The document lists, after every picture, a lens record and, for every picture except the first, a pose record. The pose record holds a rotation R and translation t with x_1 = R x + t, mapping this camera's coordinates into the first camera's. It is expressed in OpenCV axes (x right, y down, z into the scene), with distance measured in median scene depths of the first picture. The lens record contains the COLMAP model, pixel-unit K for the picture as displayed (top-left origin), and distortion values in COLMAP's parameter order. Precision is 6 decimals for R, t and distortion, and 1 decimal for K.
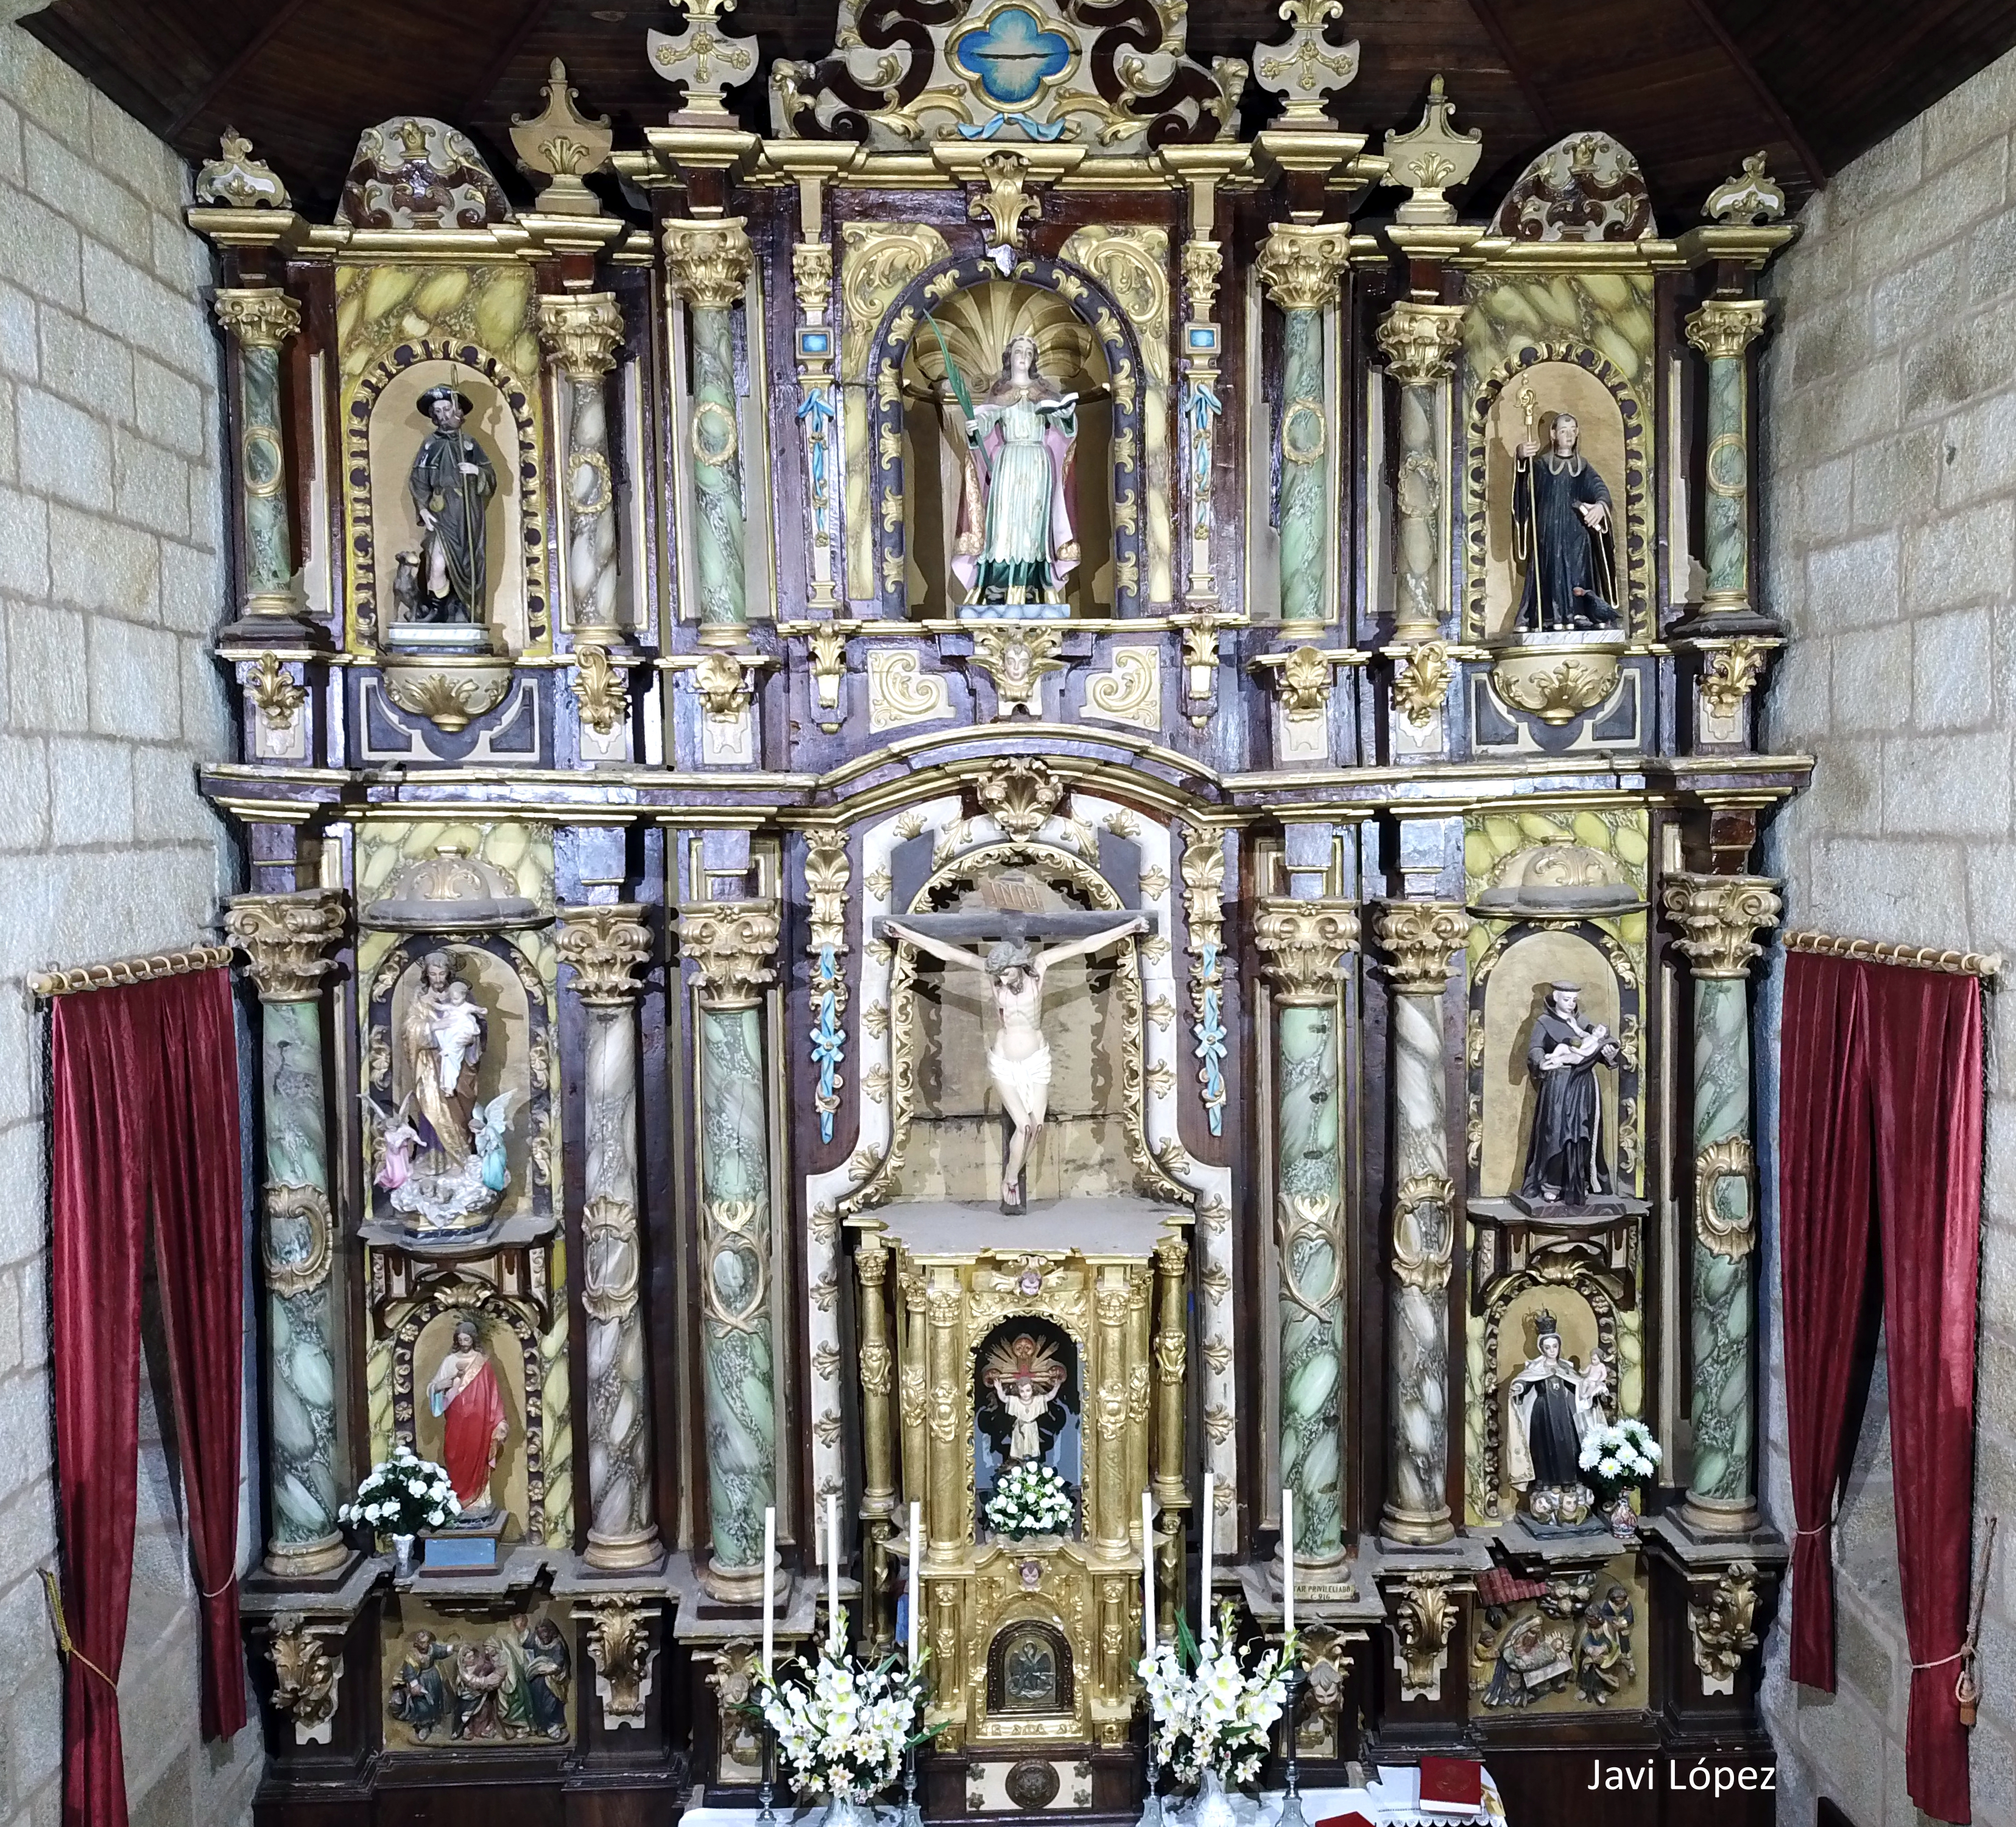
lens RADIAL K [[1757.4, 0, 1007.1], [0, 1757.4, 912.1], [0, 0, 1]] dist [-0.061879, -0.006956]
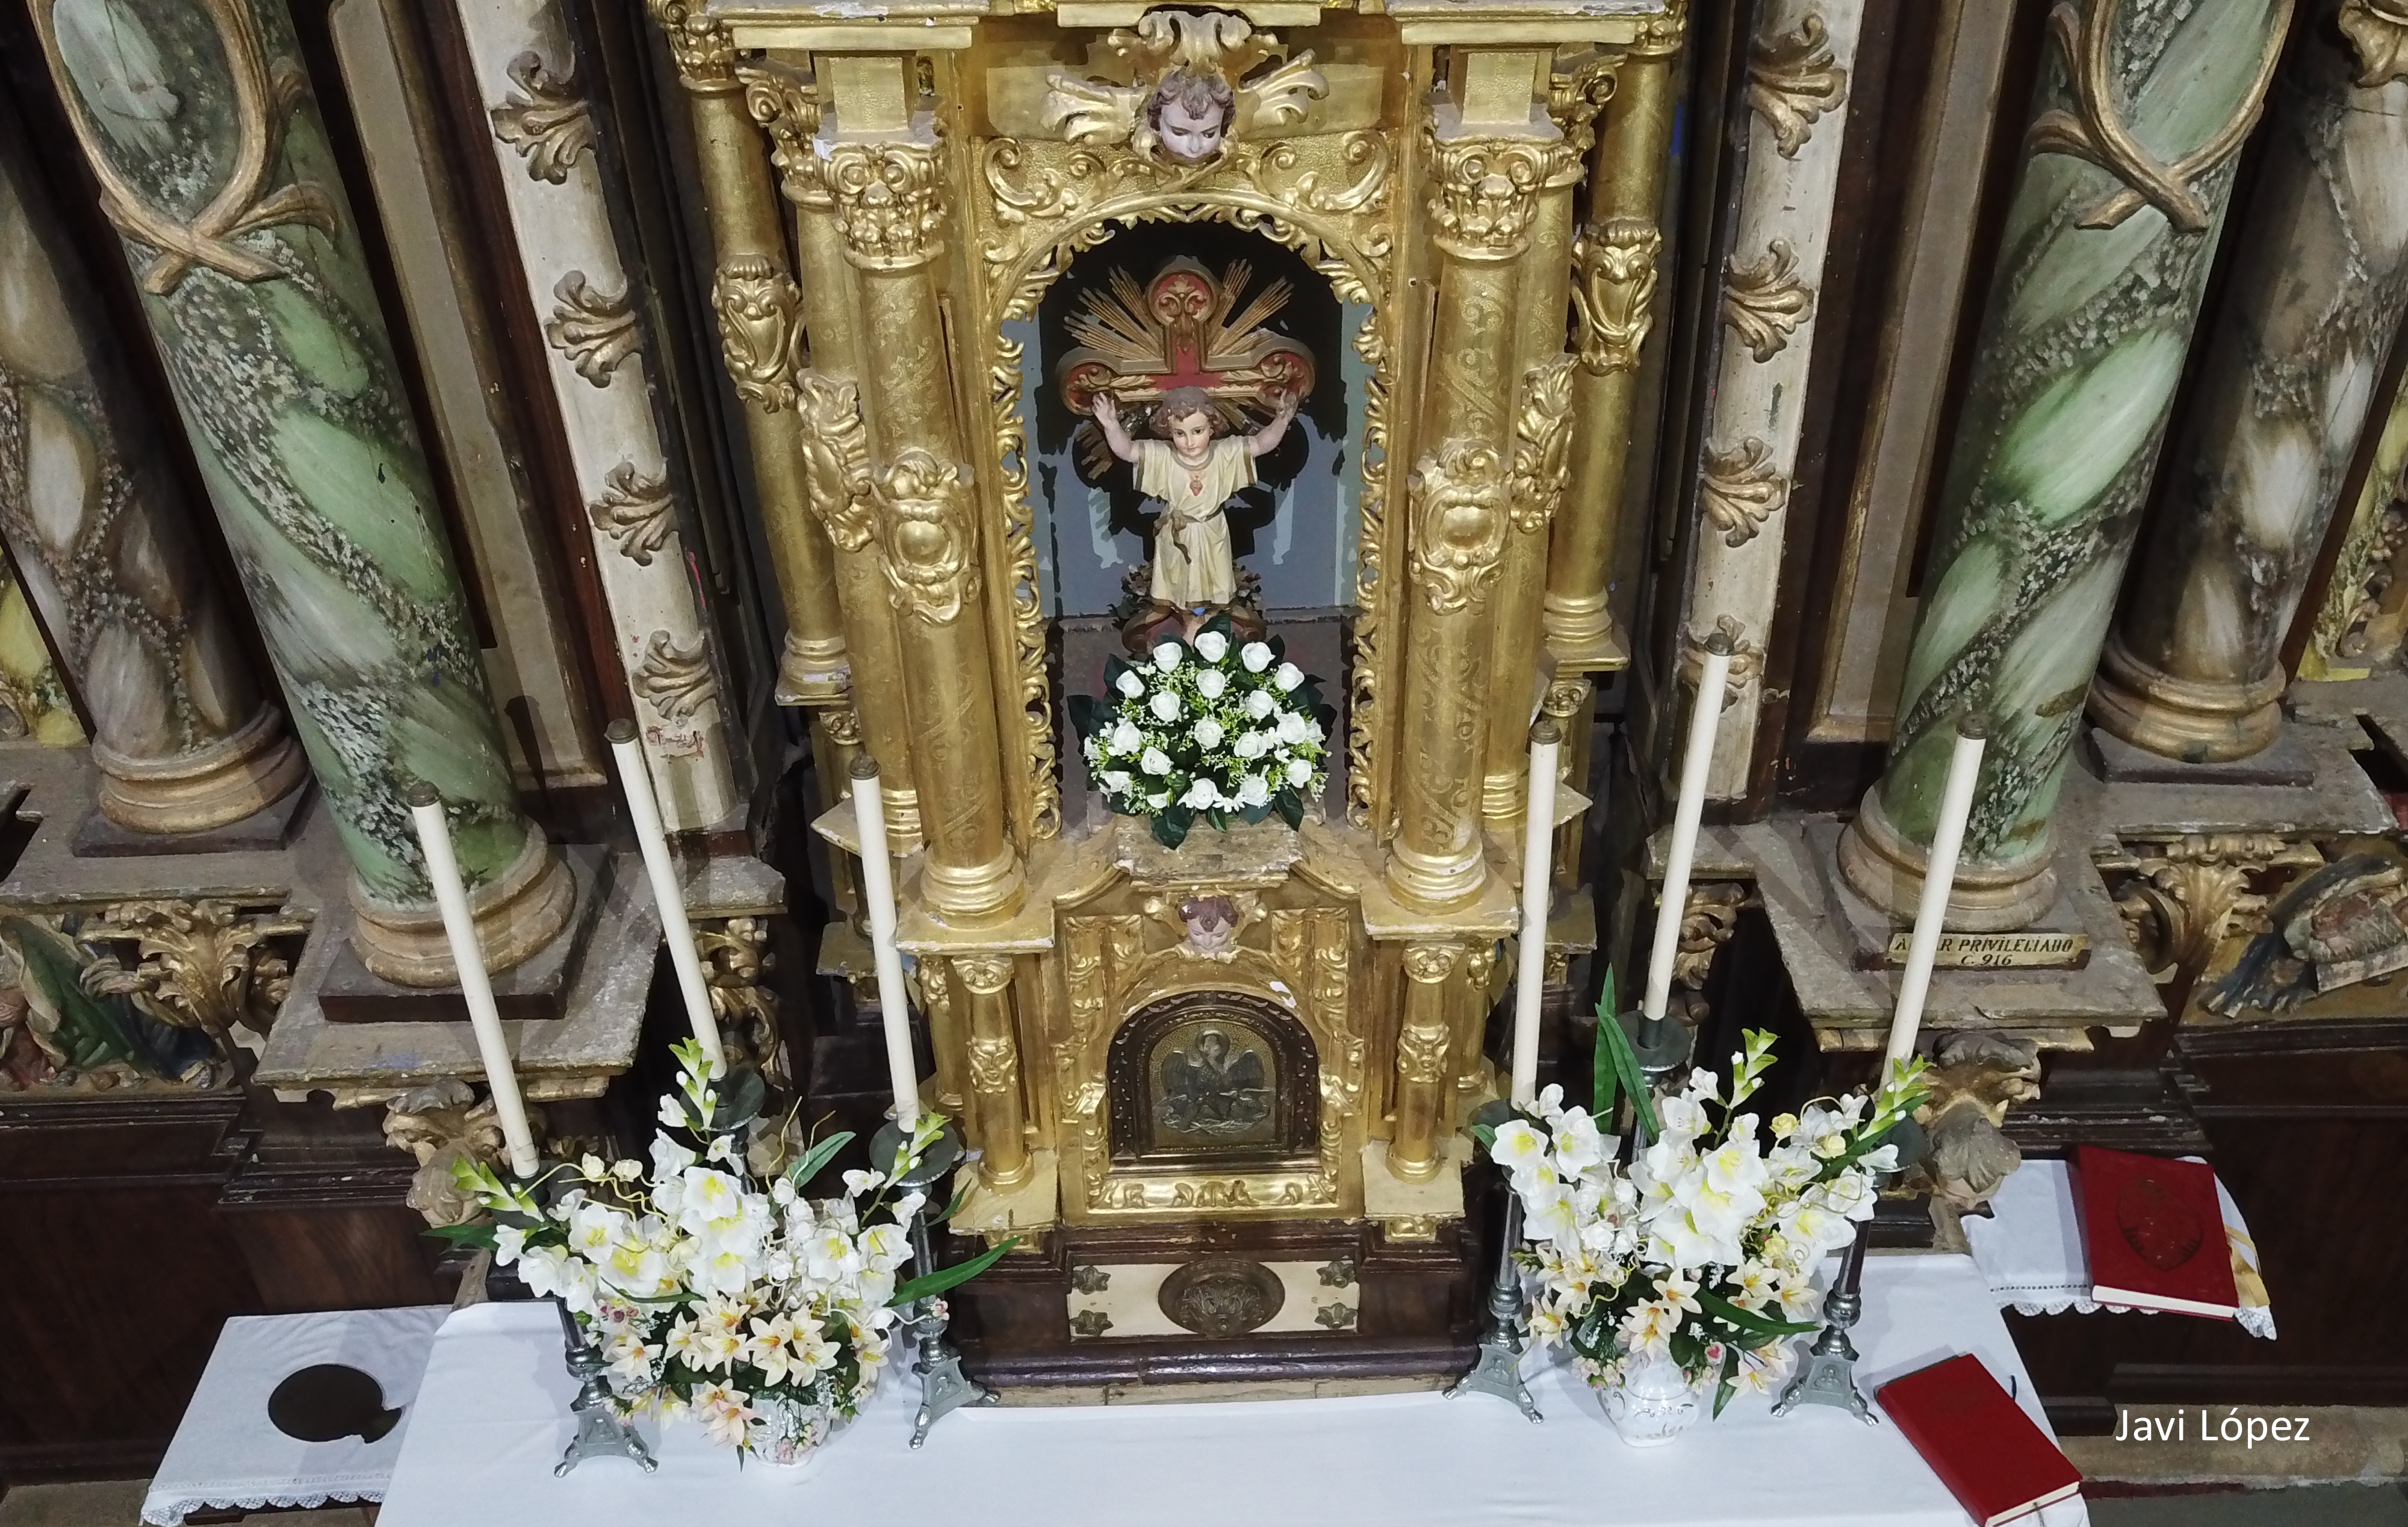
lens RADIAL K [[2051.0, 0, 1242.5], [0, 2051.0, 786.9], [0, 0, 1]] dist [0.032100, -0.009530]
pose [[0.999952, -0.007276, 0.006513, 0.017658], [0.002485, 0.834631, 0.550804, 0.117935], [-0.009444, -0.550761, 0.834609, 0.647960]]
